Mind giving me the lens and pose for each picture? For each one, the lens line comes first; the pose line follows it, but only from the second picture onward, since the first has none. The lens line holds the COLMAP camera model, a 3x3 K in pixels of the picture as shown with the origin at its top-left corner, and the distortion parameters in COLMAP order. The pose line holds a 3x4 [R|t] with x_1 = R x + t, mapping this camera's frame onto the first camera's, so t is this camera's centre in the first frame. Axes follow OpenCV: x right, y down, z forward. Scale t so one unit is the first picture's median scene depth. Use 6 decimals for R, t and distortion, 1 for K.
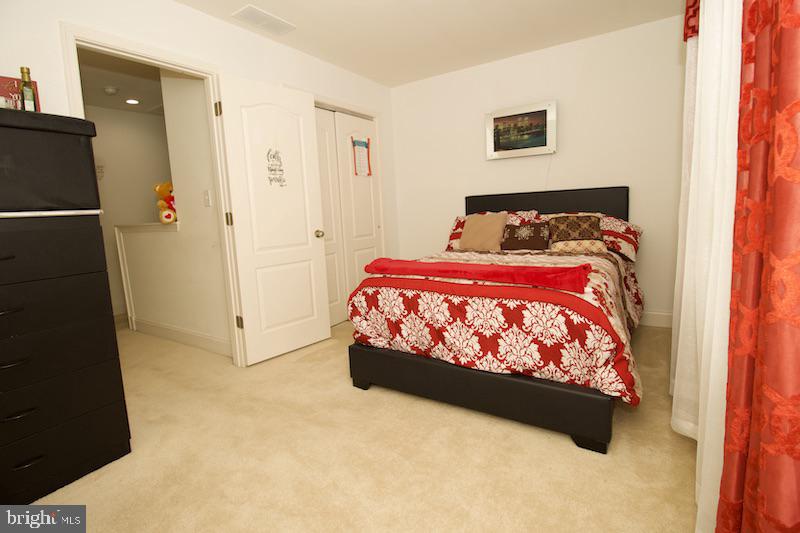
lens RADIAL K [[398.9, 0, 402.1], [0, 398.9, 252.8], [0, 0, 1]] dist [0.001388, -0.015439]
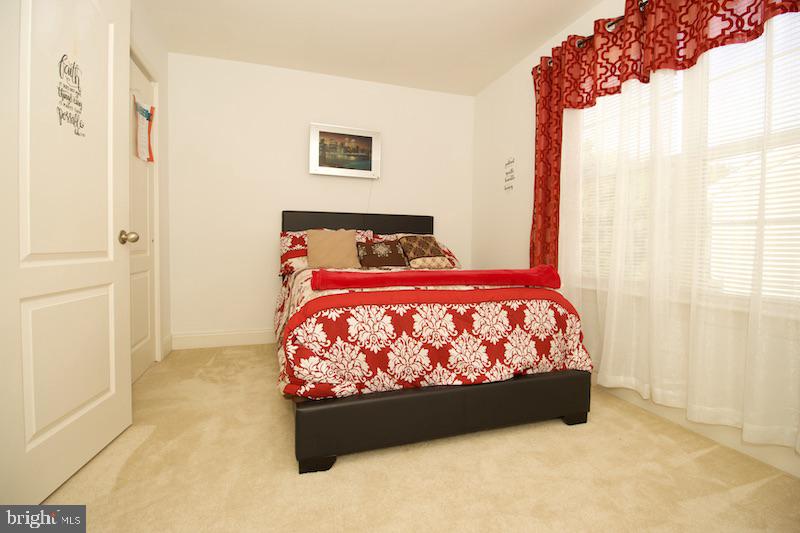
lens RADIAL K [[375.8, 0, 402.5], [0, 375.8, 253.9], [0, 0, 1]] dist [0.001648, -0.015156]
pose [[0.611300, 0.036145, 0.790573, -0.516184], [0.049067, 0.995304, -0.083446, 0.051559], [-0.789877, 0.089802, 0.606655, 0.505177]]
